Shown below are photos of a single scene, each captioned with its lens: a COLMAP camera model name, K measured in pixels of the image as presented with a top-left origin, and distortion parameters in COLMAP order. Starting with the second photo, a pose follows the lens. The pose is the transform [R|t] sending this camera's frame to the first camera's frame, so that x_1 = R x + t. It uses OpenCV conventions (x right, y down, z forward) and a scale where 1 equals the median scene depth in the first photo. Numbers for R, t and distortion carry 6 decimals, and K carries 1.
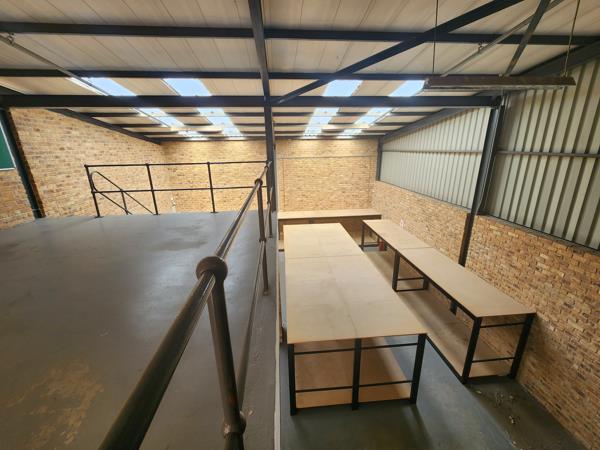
lens RADIAL K [[244.2, 0, 301.6], [0, 244.2, 223.0], [0, 0, 1]] dist [0.000623, -0.002771]
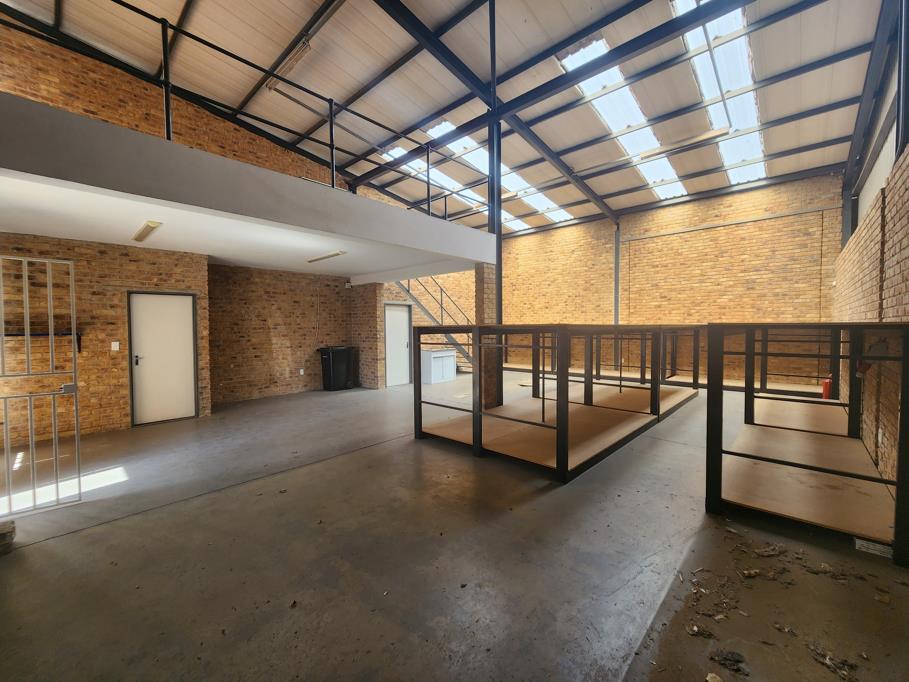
lens RADIAL K [[372.8, 0, 459.4], [0, 372.8, 339.3], [0, 0, 1]] dist [0.002256, -0.000332]
pose [[0.675159, 0.034940, -0.736844, 0.680603], [-0.217039, 0.964073, -0.153155, 0.457891], [0.705021, 0.263328, 0.658486, 0.158039]]
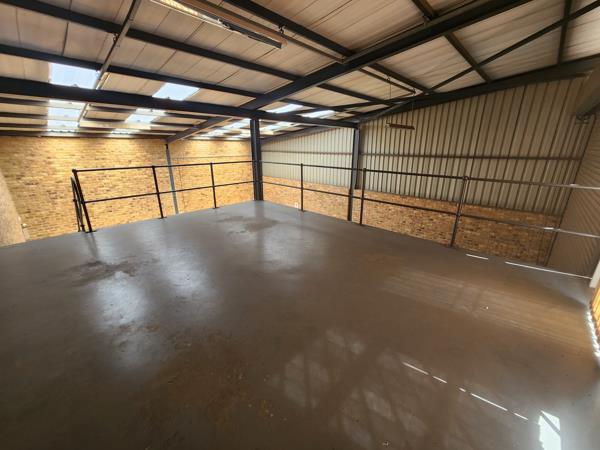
lens RADIAL K [[246.1, 0, 303.2], [0, 246.1, 223.9], [0, 0, 1]] dist [0.002256, -0.000332]
pose [[0.744465, -0.184274, 0.641728, -0.712221], [0.179502, 0.981011, 0.073461, 0.014522], [-0.643079, 0.060502, 0.763406, -0.094565]]
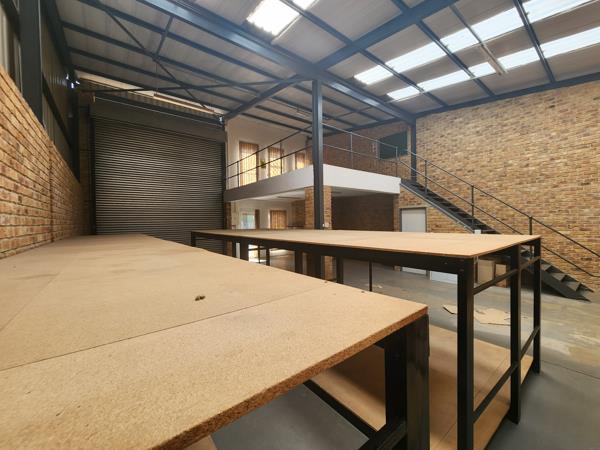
lens RADIAL K [[246.1, 0, 303.2], [0, 246.1, 223.9], [0, 0, 1]] dist [0.002256, -0.000332]
pose [[-0.837235, 0.035563, -0.545686, 0.515873], [-0.131210, 0.955669, 0.263594, -0.074371], [0.530869, 0.292289, -0.795453, 1.774069]]
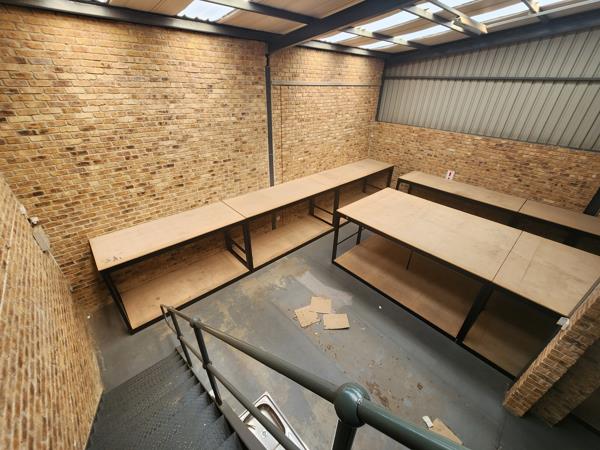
lens RADIAL K [[243.9, 0, 300.8], [0, 243.9, 222.8], [0, 0, 1]] dist [0.000913, -0.000093]
pose [[0.794663, -0.273827, 0.541784, -0.771747], [0.143607, 0.951950, 0.270496, -0.219303], [-0.589820, -0.137149, 0.795803, 0.955577]]
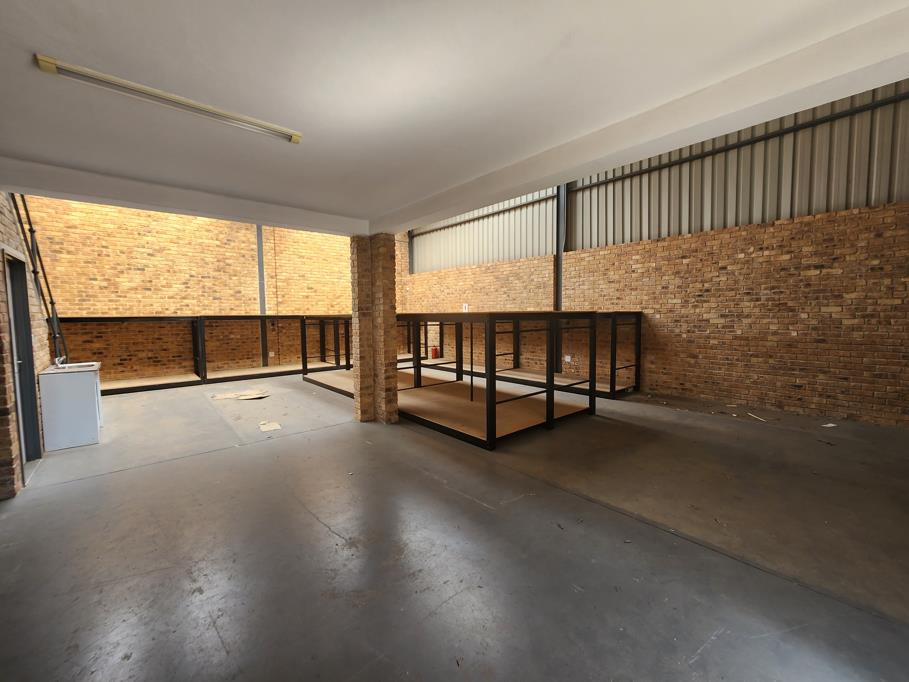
lens RADIAL K [[372.8, 0, 459.4], [0, 372.8, 339.3], [0, 0, 1]] dist [0.002256, -0.000332]
pose [[0.806336, -0.032548, 0.590561, -0.490441], [0.169606, 0.969275, -0.178155, 0.481222], [-0.566618, 0.243815, 0.787082, 0.146307]]
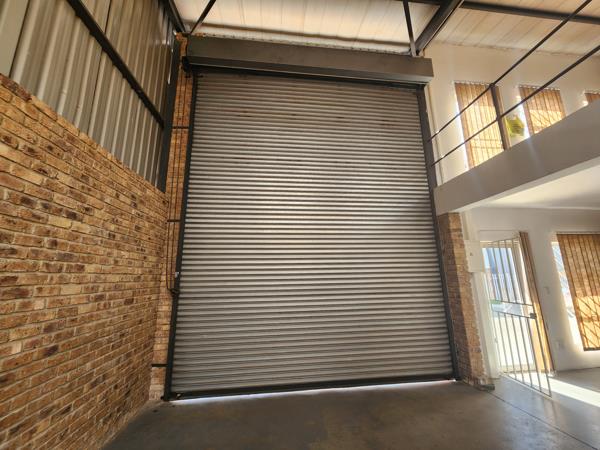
lens RADIAL K [[246.1, 0, 303.2], [0, 246.1, 223.9], [0, 0, 1]] dist [0.002256, -0.000332]
pose [[-0.999026, 0.024375, -0.036786, 0.438850], [0.021201, 0.996213, 0.084318, 0.286859], [0.038702, 0.083456, -0.995760, 0.684267]]
